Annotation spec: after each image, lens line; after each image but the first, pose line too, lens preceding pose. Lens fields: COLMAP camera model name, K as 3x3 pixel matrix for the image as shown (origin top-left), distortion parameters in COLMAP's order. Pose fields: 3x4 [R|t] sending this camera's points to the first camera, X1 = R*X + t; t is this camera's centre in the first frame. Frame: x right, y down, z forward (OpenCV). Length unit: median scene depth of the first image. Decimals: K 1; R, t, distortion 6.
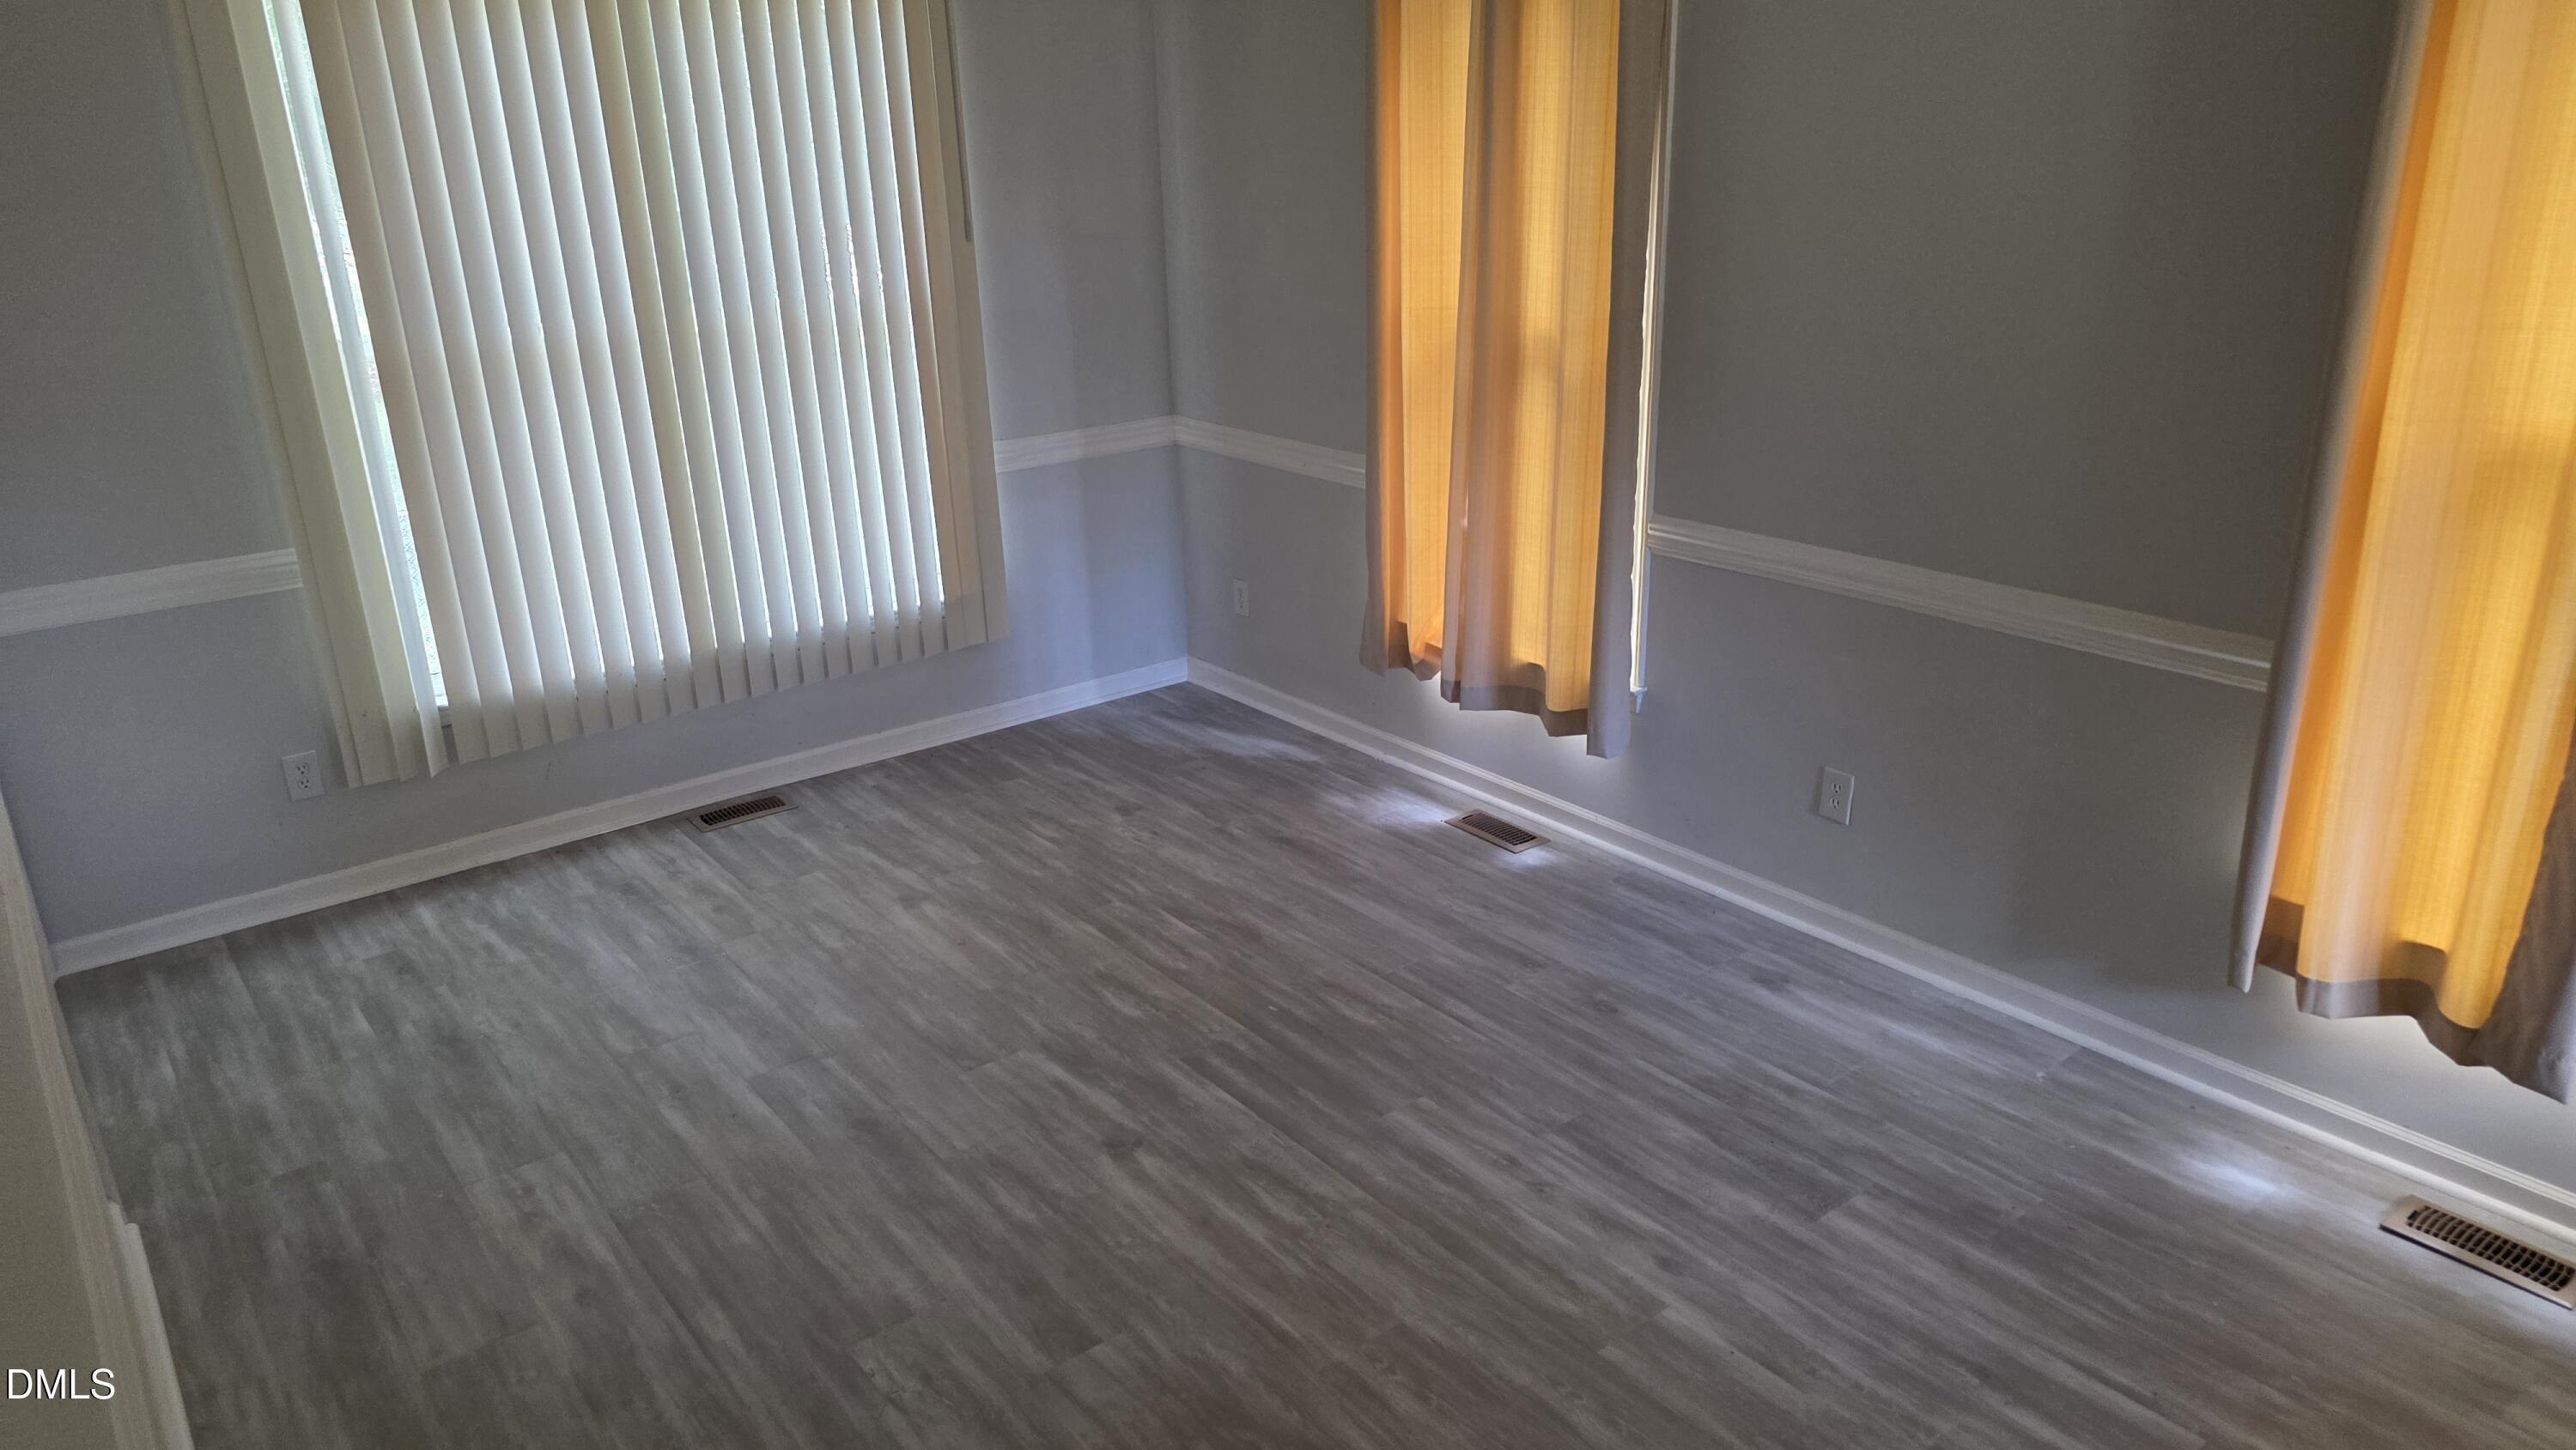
lens RADIAL K [[1744.8, 0, 1272.4], [0, 1744.8, 712.7], [0, 0, 1]] dist [0.063238, -0.057994]
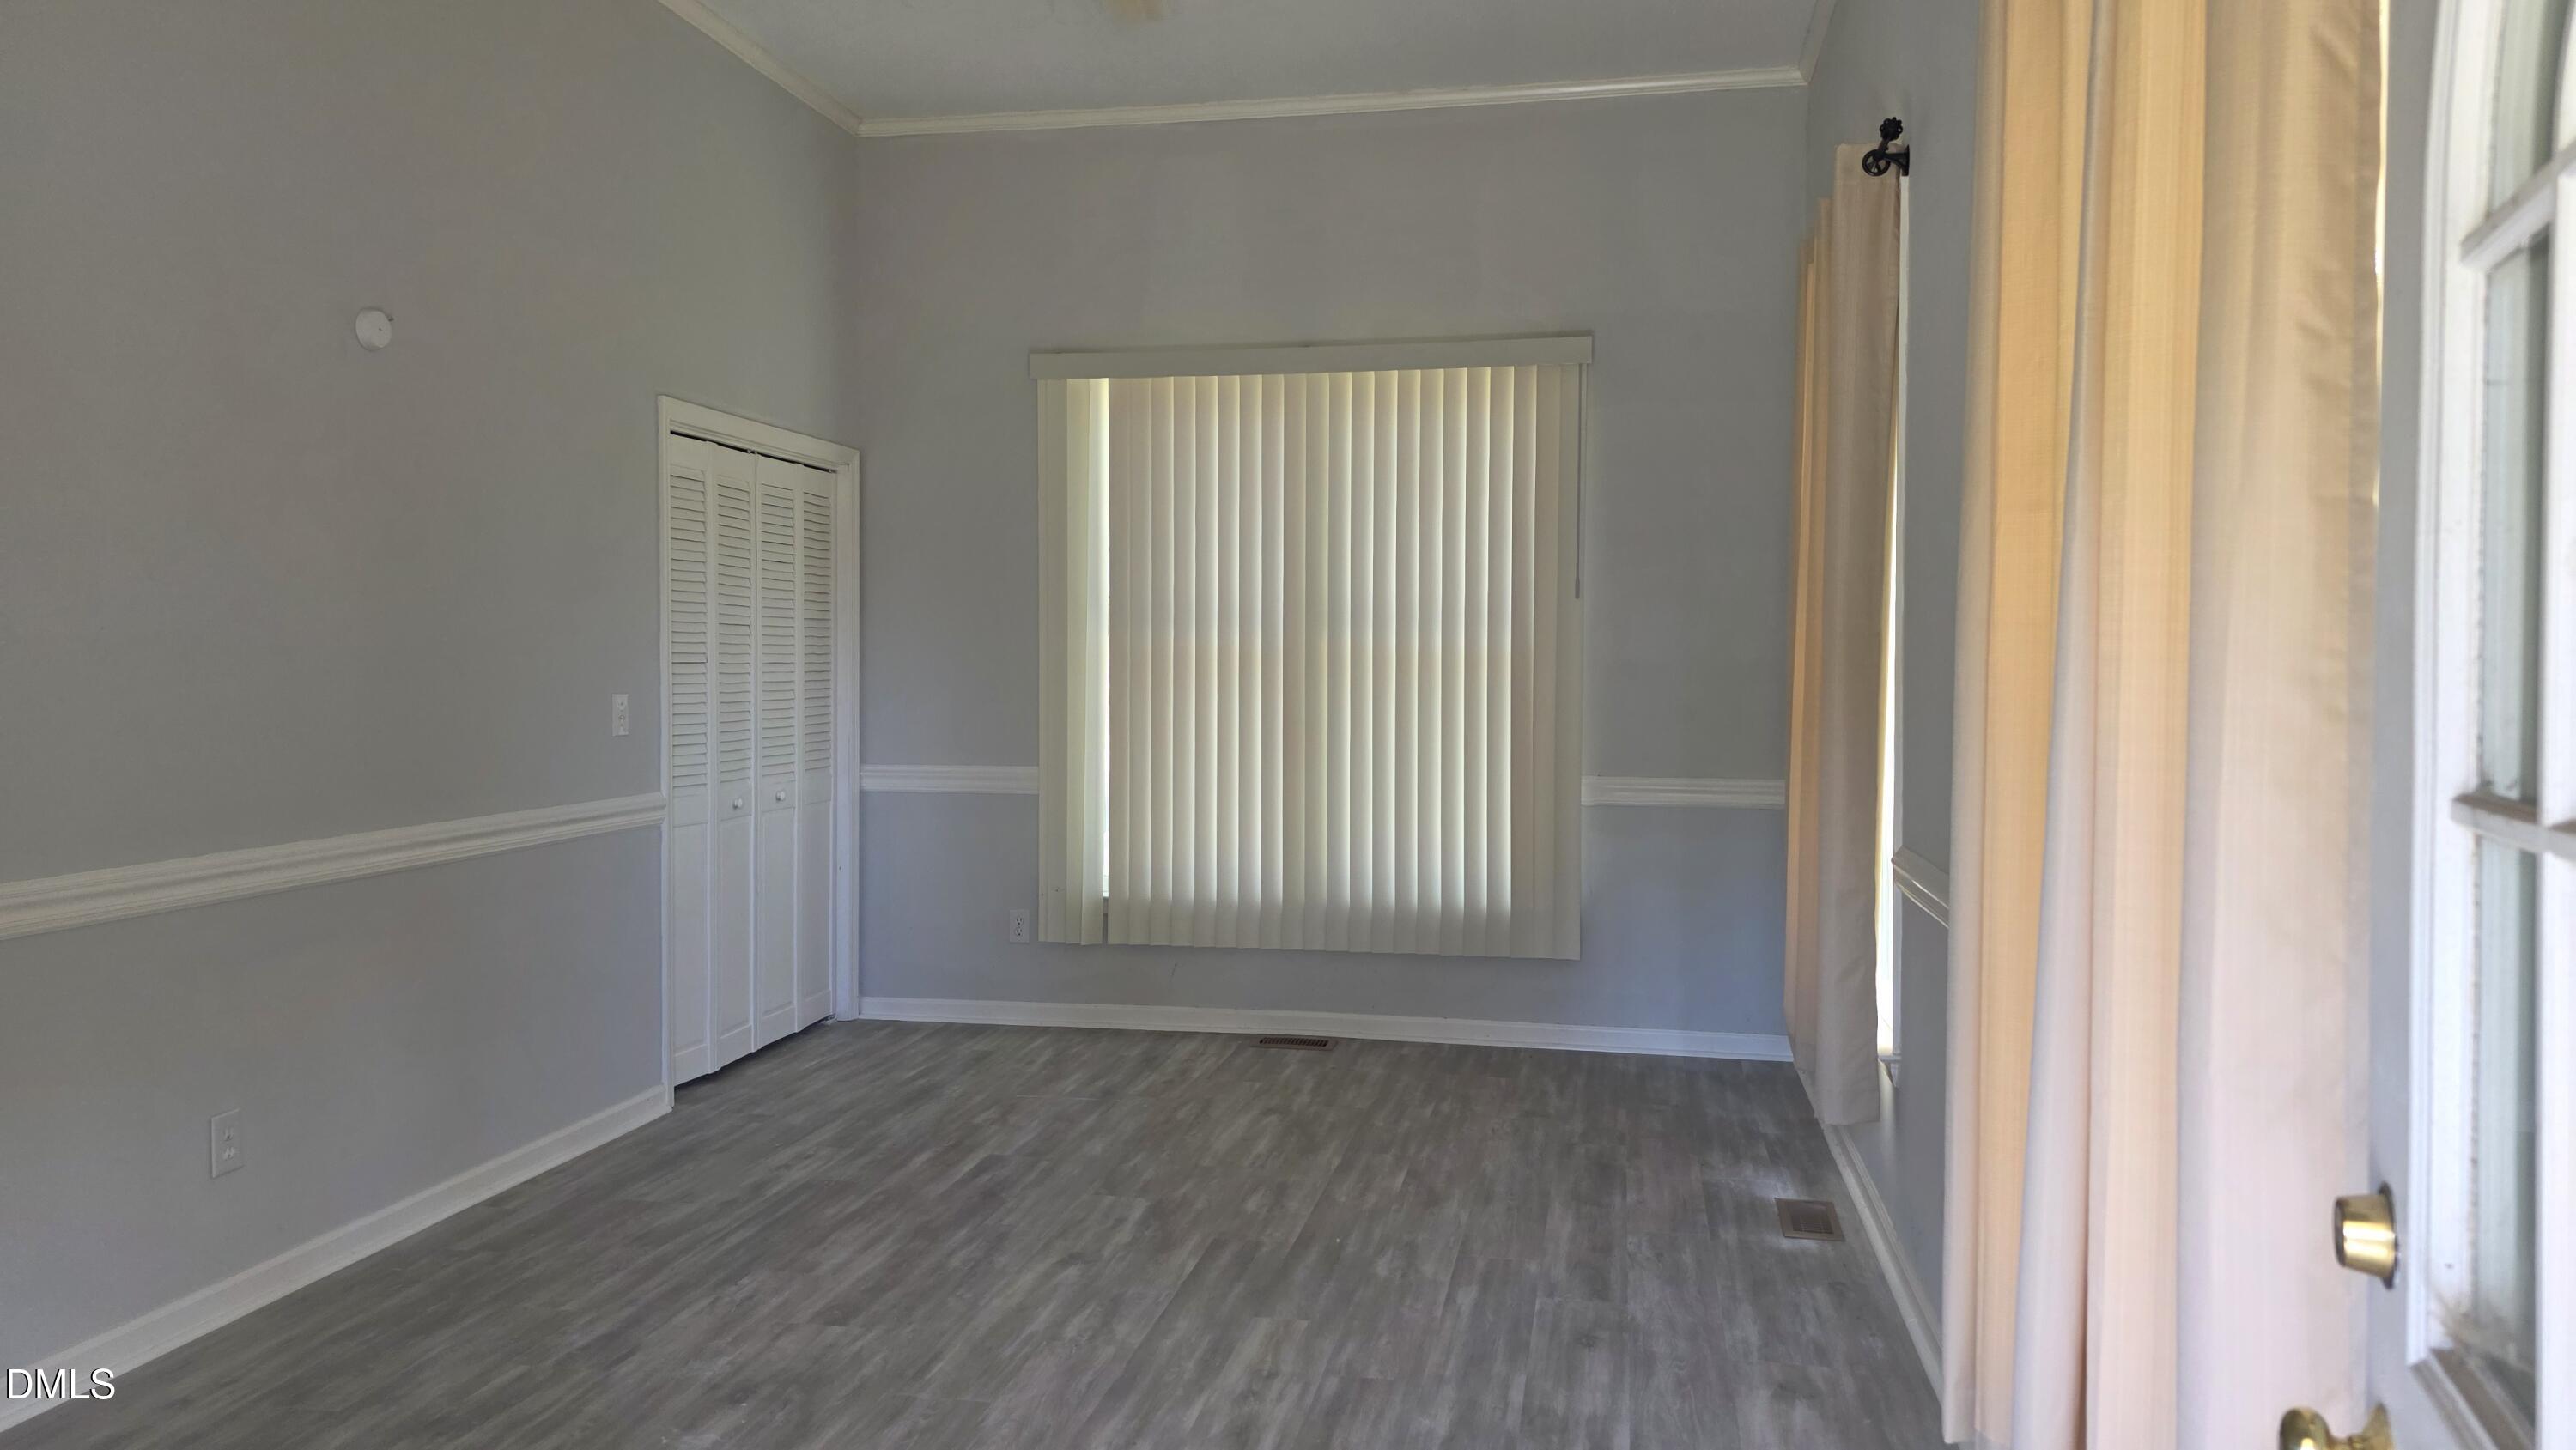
lens RADIAL K [[1744.8, 0, 1266.5], [0, 1744.8, 710.2], [0, 0, 1]] dist [0.063238, -0.057994]
pose [[0.659029, 0.060339, -0.749693, 0.758592], [-0.280609, 0.944530, -0.170652, 0.069400], [0.697810, 0.322835, 0.639405, 0.240426]]
